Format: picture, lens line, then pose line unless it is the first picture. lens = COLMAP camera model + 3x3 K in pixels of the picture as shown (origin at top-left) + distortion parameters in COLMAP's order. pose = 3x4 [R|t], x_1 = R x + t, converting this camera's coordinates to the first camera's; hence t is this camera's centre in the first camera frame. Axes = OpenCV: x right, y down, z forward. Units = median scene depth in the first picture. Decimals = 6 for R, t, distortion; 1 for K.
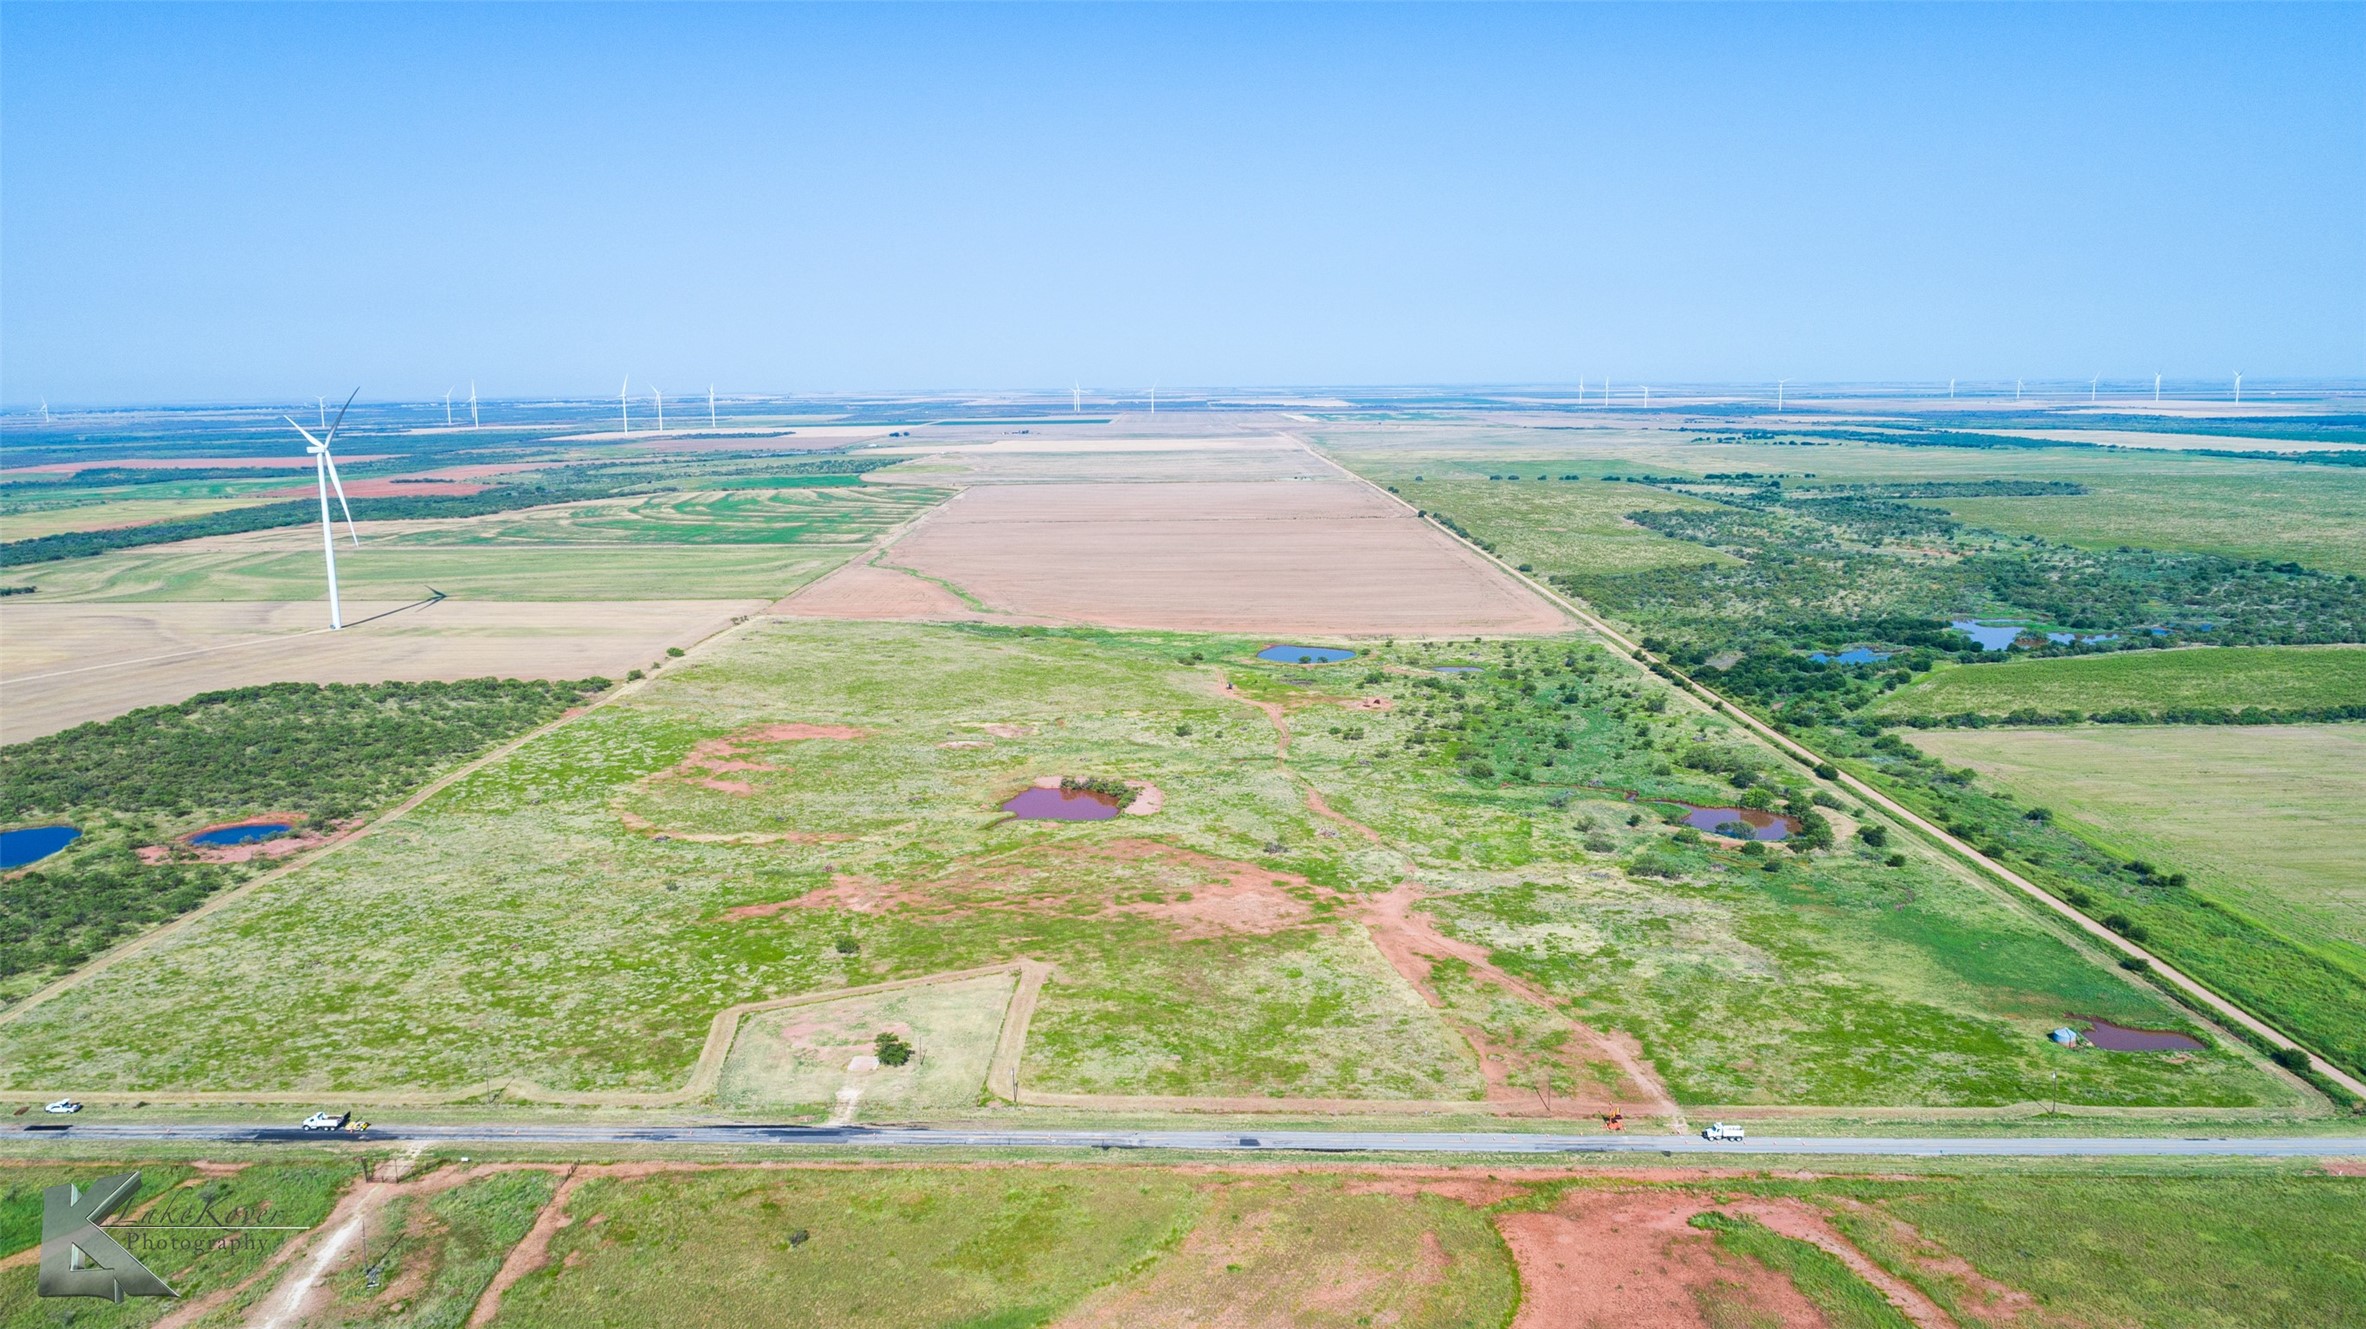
lens RADIAL K [[1593.0, 0, 1196.1], [0, 1593.0, 665.4], [0, 0, 1]] dist [-0.009472, 0.005257]
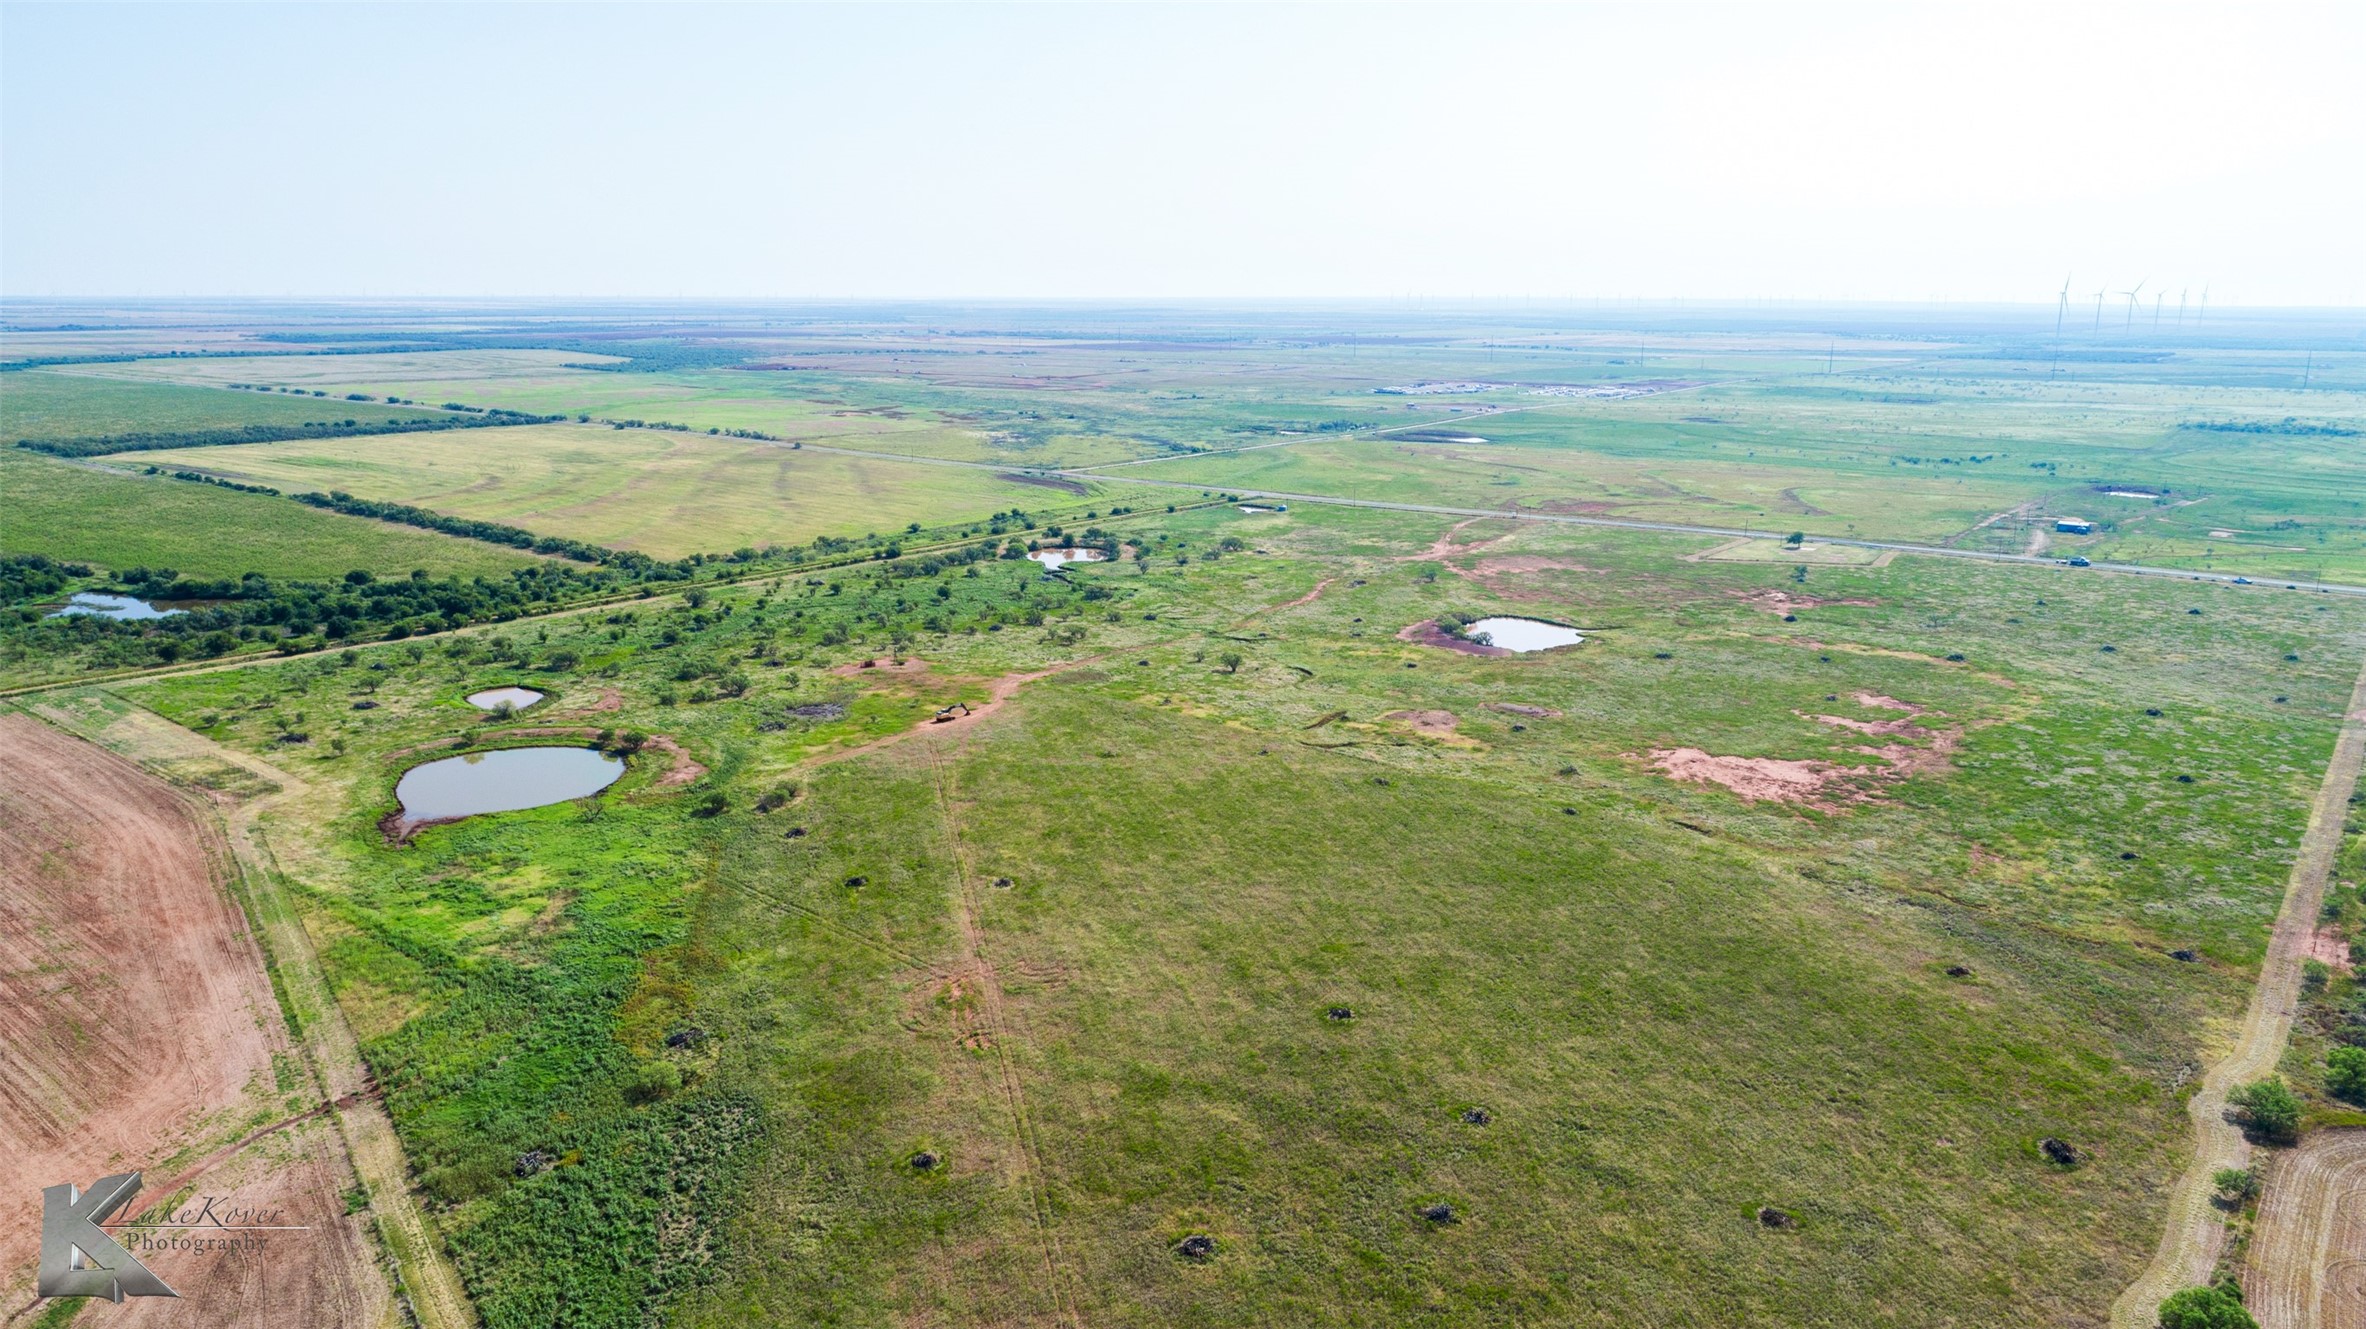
lens RADIAL K [[1595.8, 0, 1183.0], [0, 1595.8, 664.5], [0, 0, 1]] dist [-0.010488, 0.007749]
pose [[-0.782631, -0.136962, 0.607232, -0.689931], [0.109617, 0.929927, 0.351027, -0.343778], [-0.612759, 0.341288, -0.712776, 2.452884]]
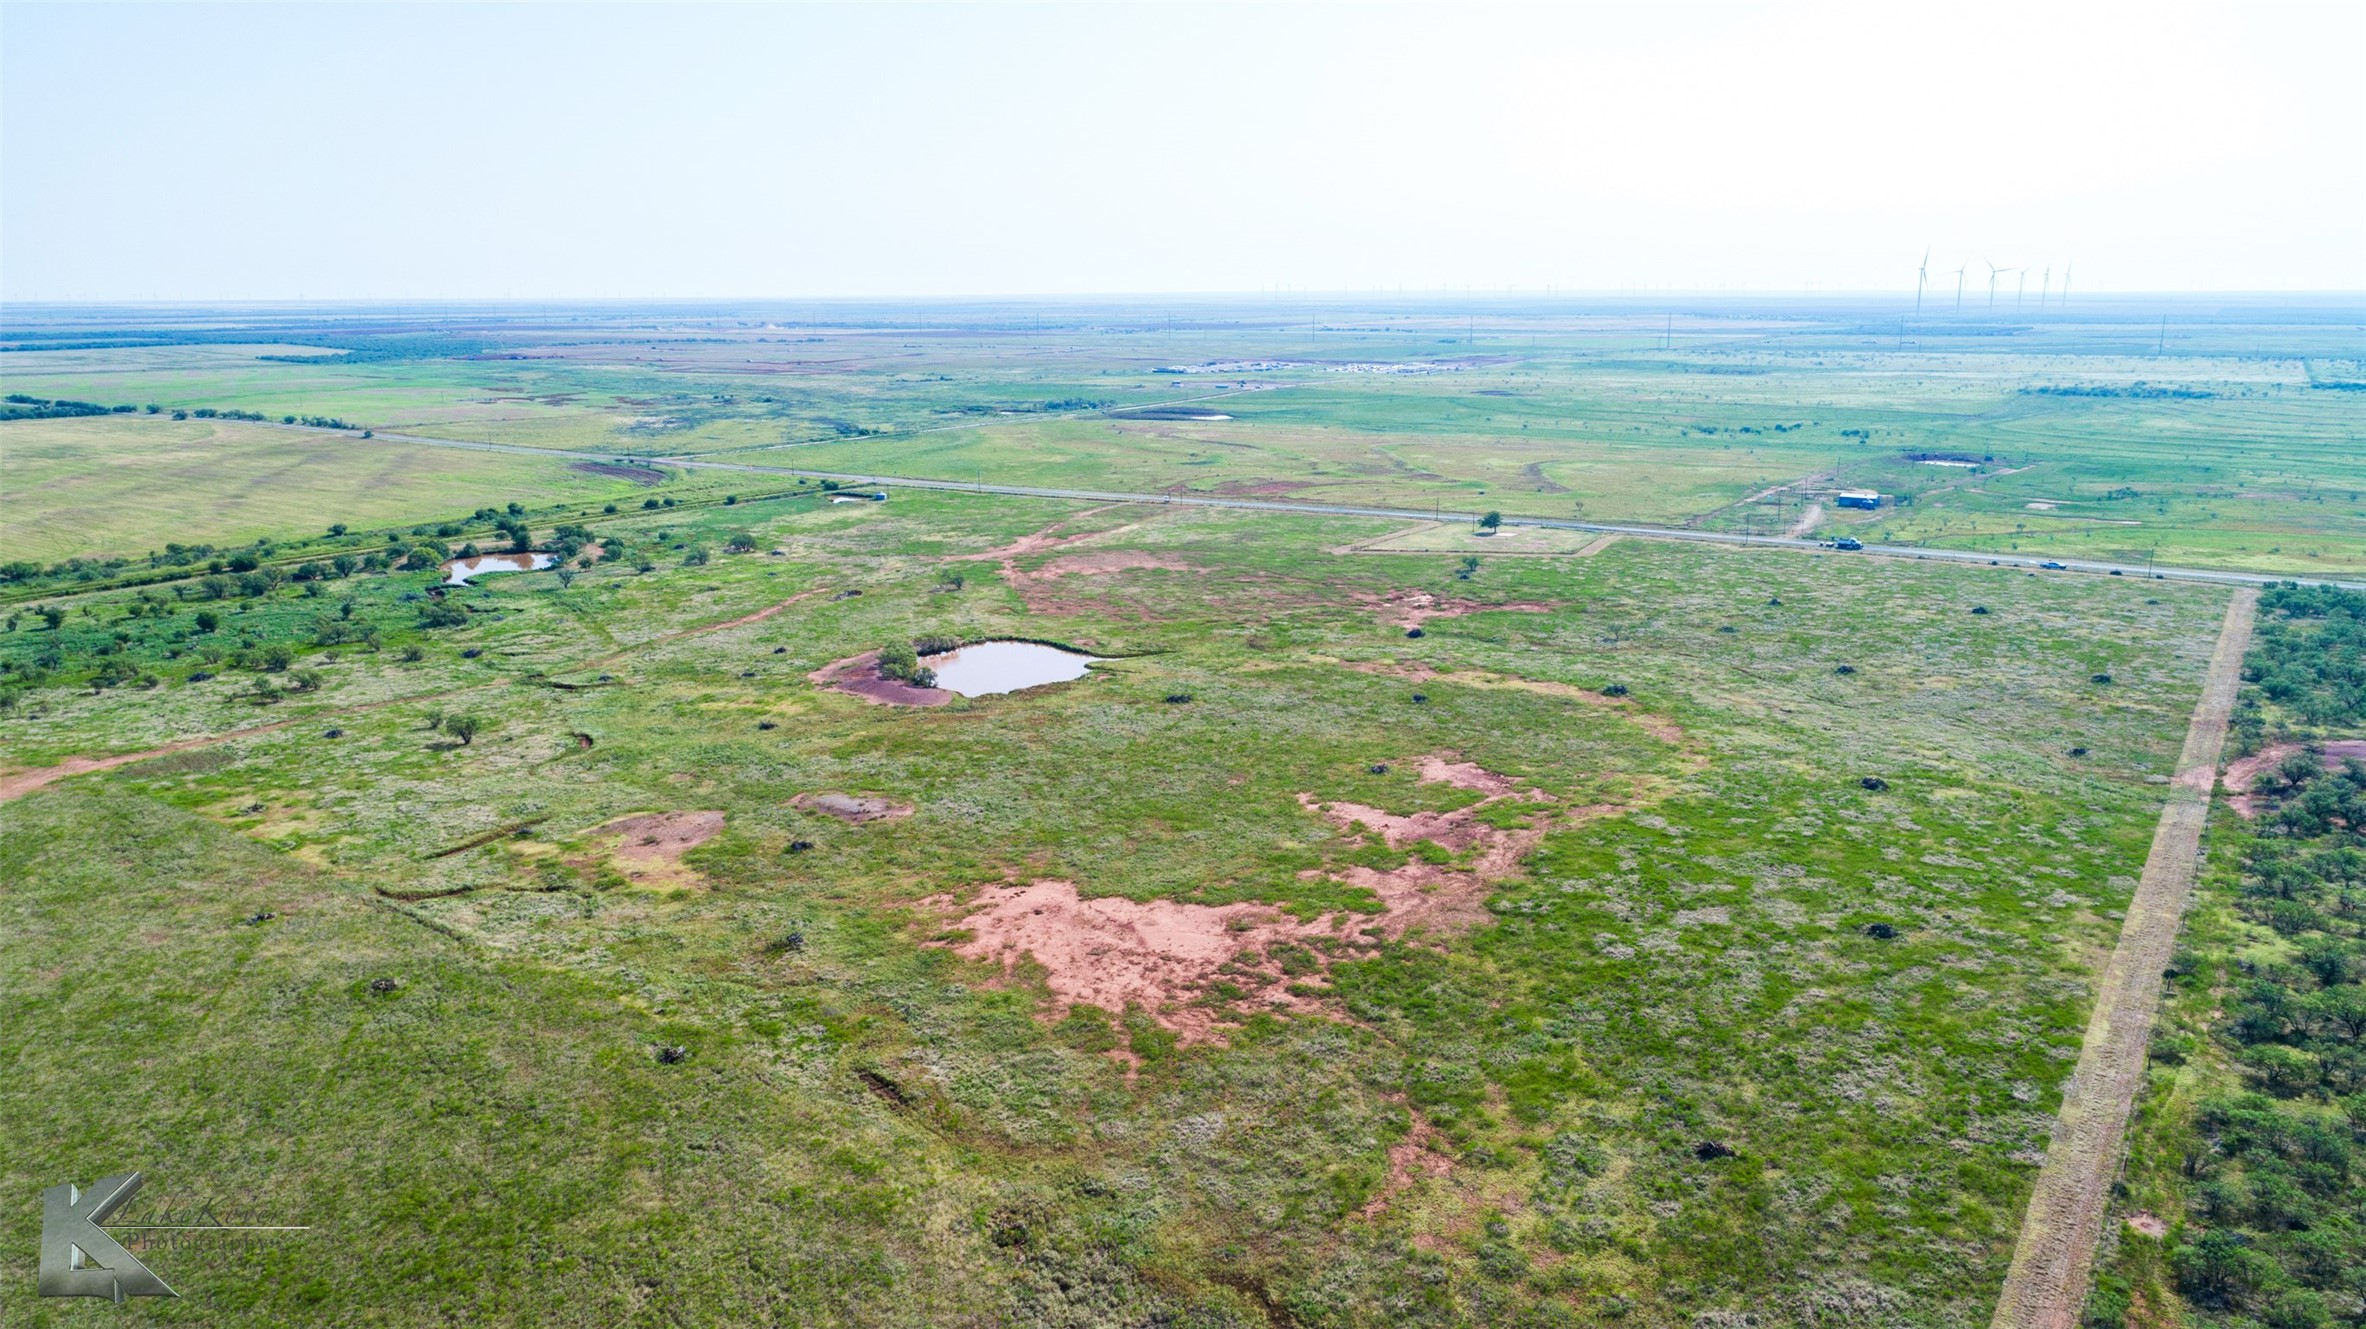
lens RADIAL K [[1634.5, 0, 1183.0], [0, 1634.5, 664.5], [0, 0, 1]] dist [-0.008819, 0.005742]
pose [[-0.824070, -0.115028, 0.554687, -0.688469], [0.109074, 0.928627, 0.354619, -0.188049], [-0.555888, 0.352732, -0.752707, 1.968100]]
